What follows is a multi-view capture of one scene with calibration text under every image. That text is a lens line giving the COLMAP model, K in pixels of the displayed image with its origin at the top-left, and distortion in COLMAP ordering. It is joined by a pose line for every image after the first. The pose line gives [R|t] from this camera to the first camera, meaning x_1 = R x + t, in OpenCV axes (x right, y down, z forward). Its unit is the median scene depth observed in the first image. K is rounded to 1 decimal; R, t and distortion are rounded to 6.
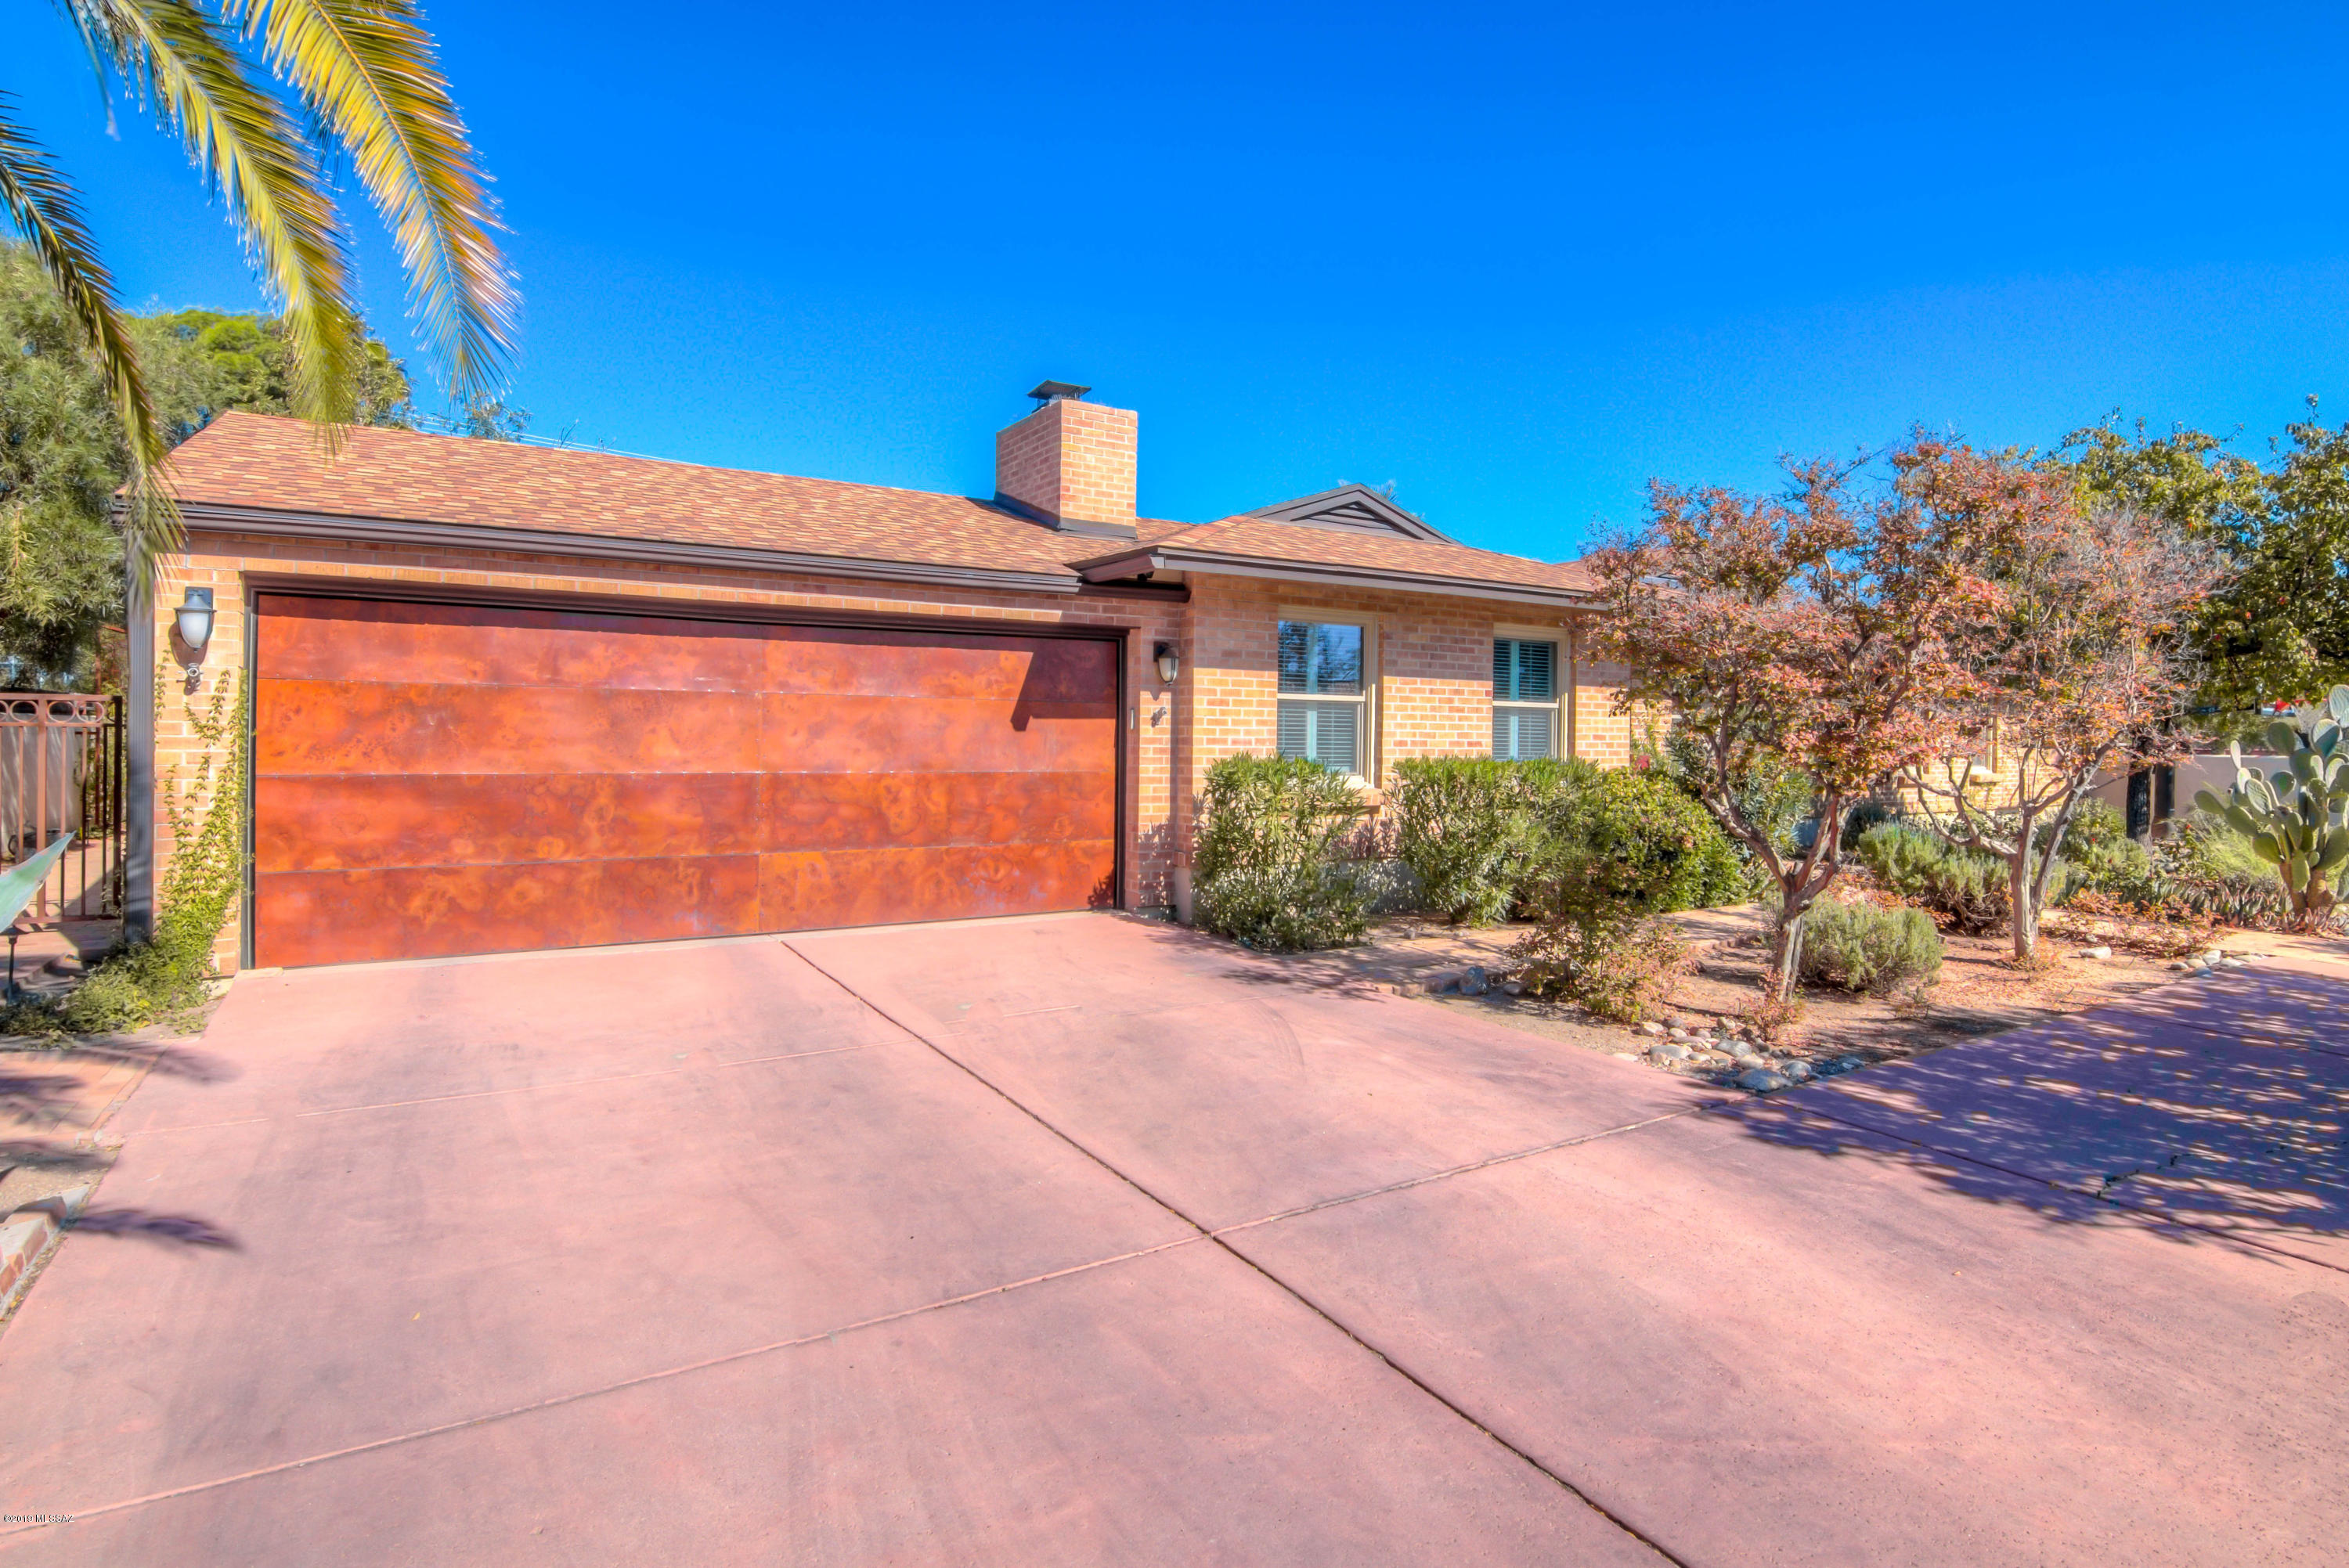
lens RADIAL K [[1220.6, 0, 1172.1], [0, 1220.6, 712.6], [0, 0, 1]] dist [-0.032690, -0.000620]
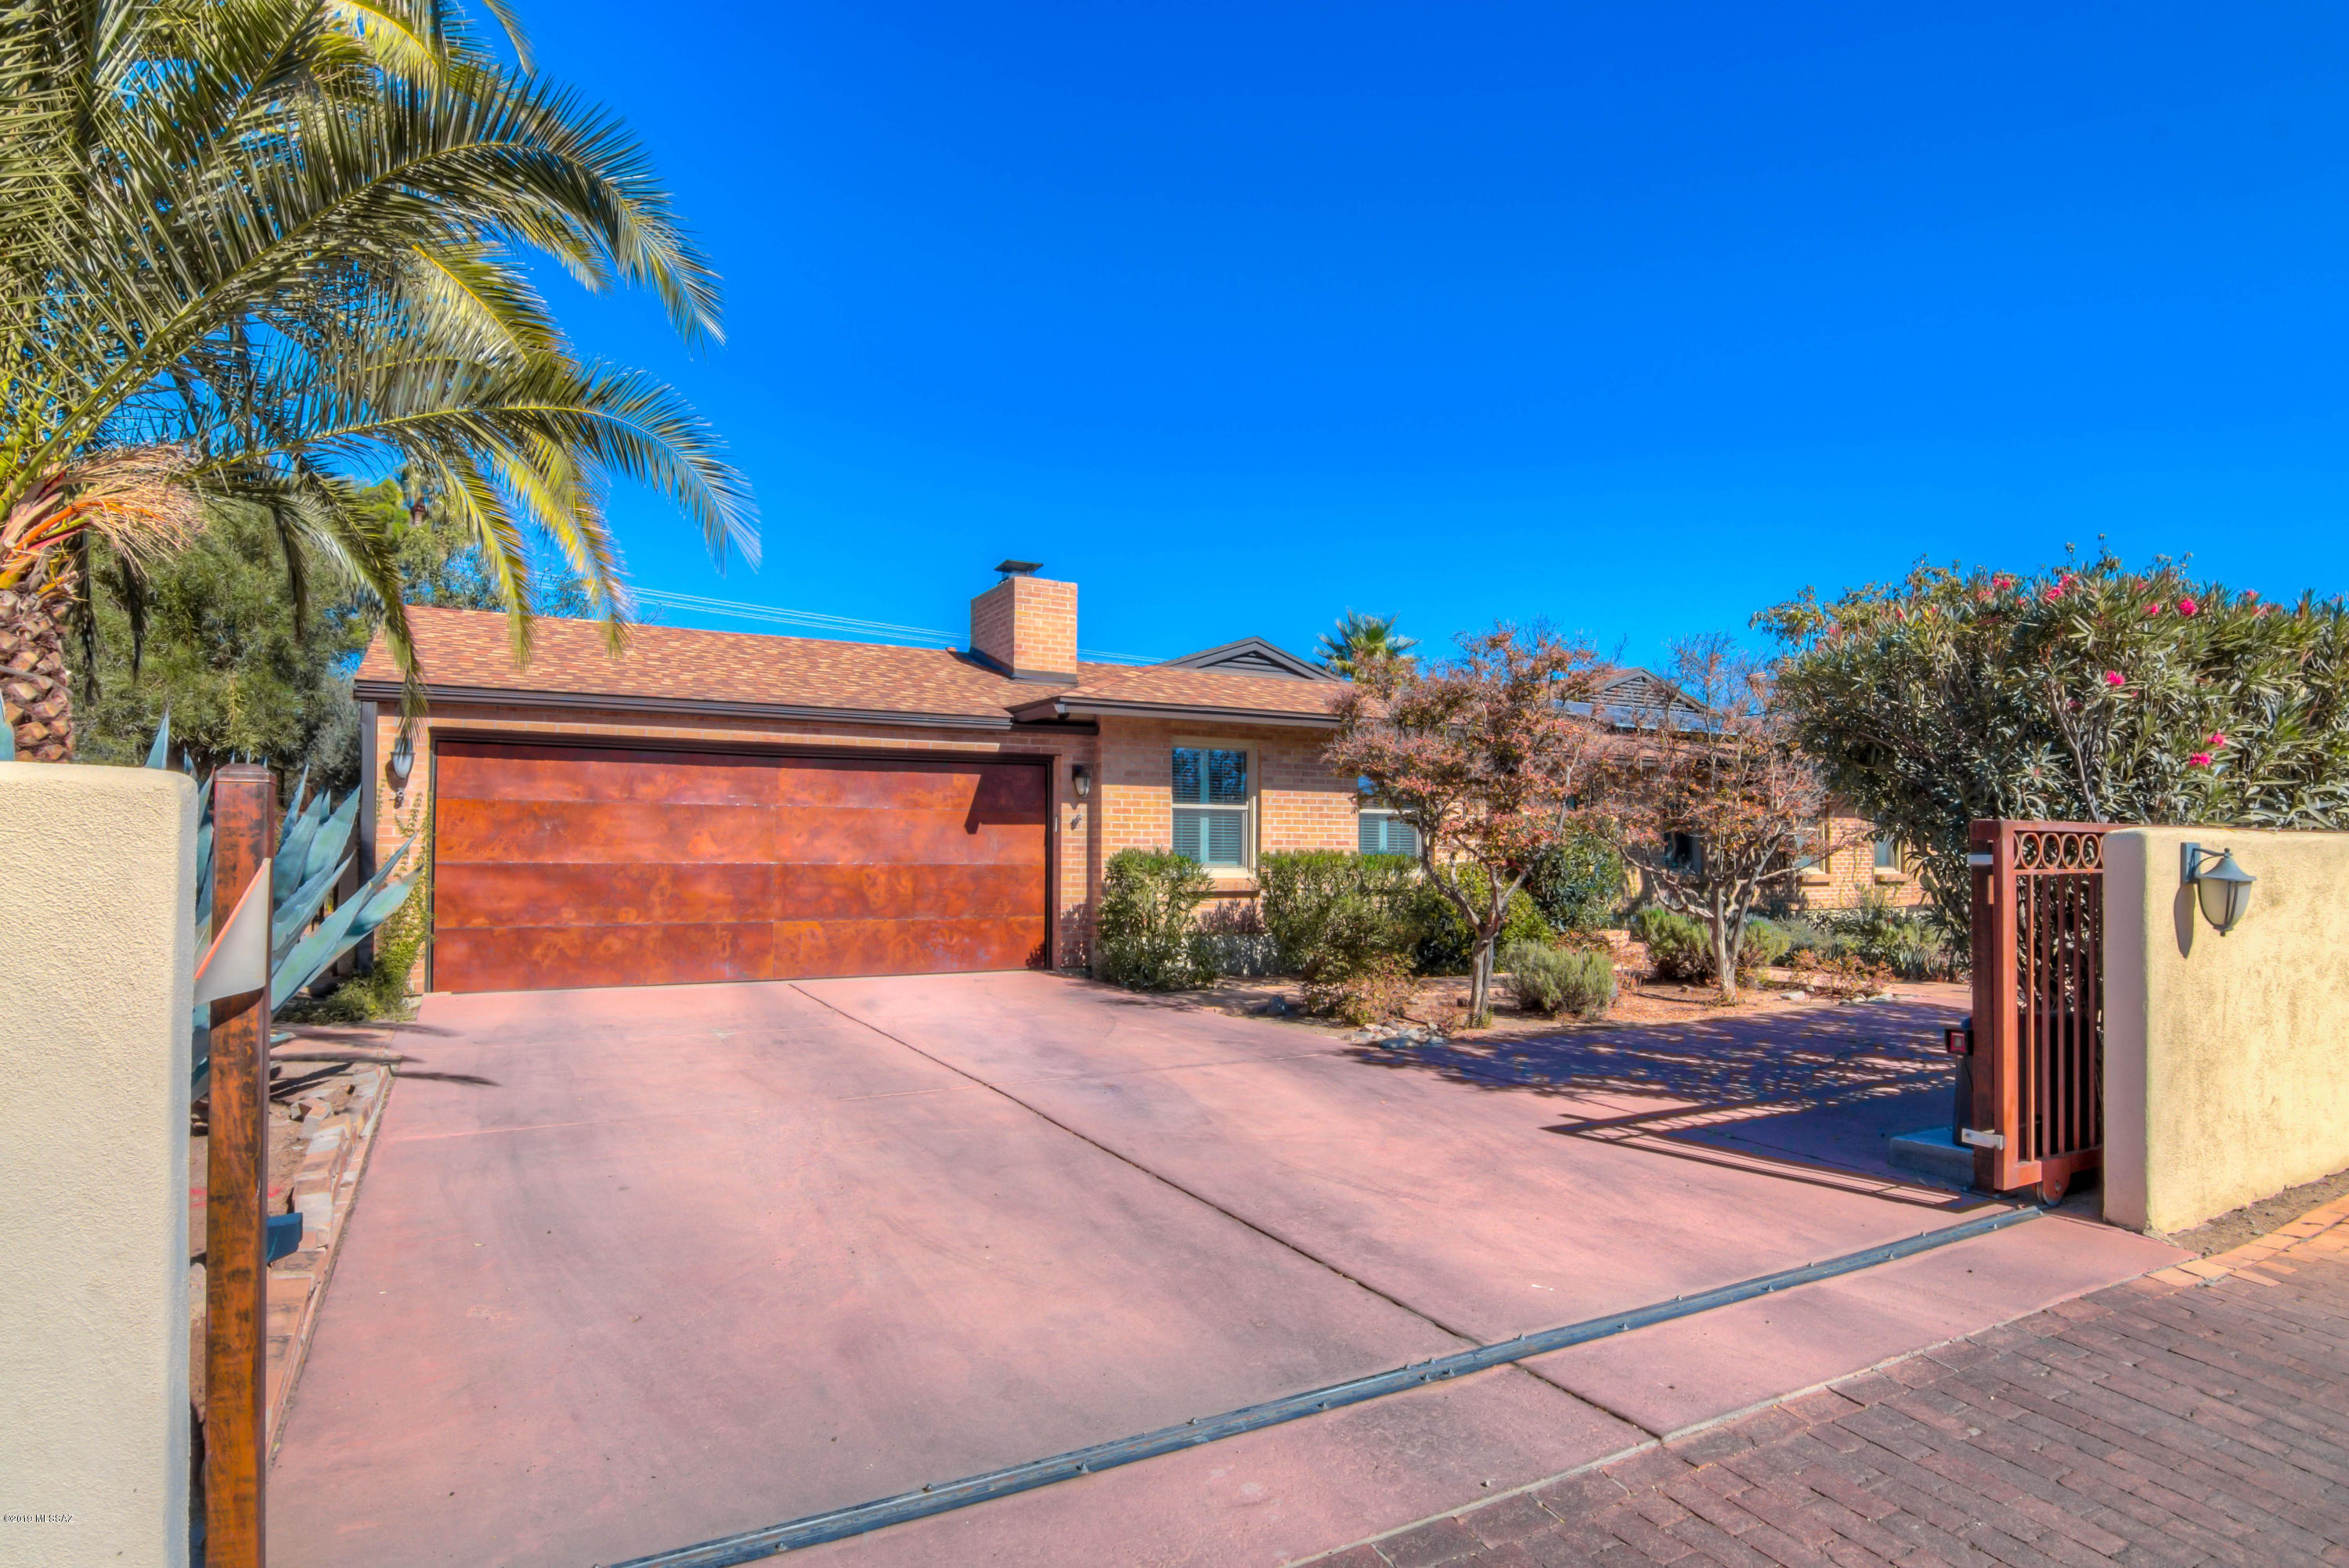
lens RADIAL K [[1243.1, 0, 1174.5], [0, 1243.1, 784.0], [0, 0, 1]] dist [-0.037064, -0.000056]
pose [[0.999184, -0.012485, -0.038418, 0.166287], [0.010900, 0.999092, -0.041186, 0.021047], [0.038897, 0.040734, 0.998413, -0.381611]]
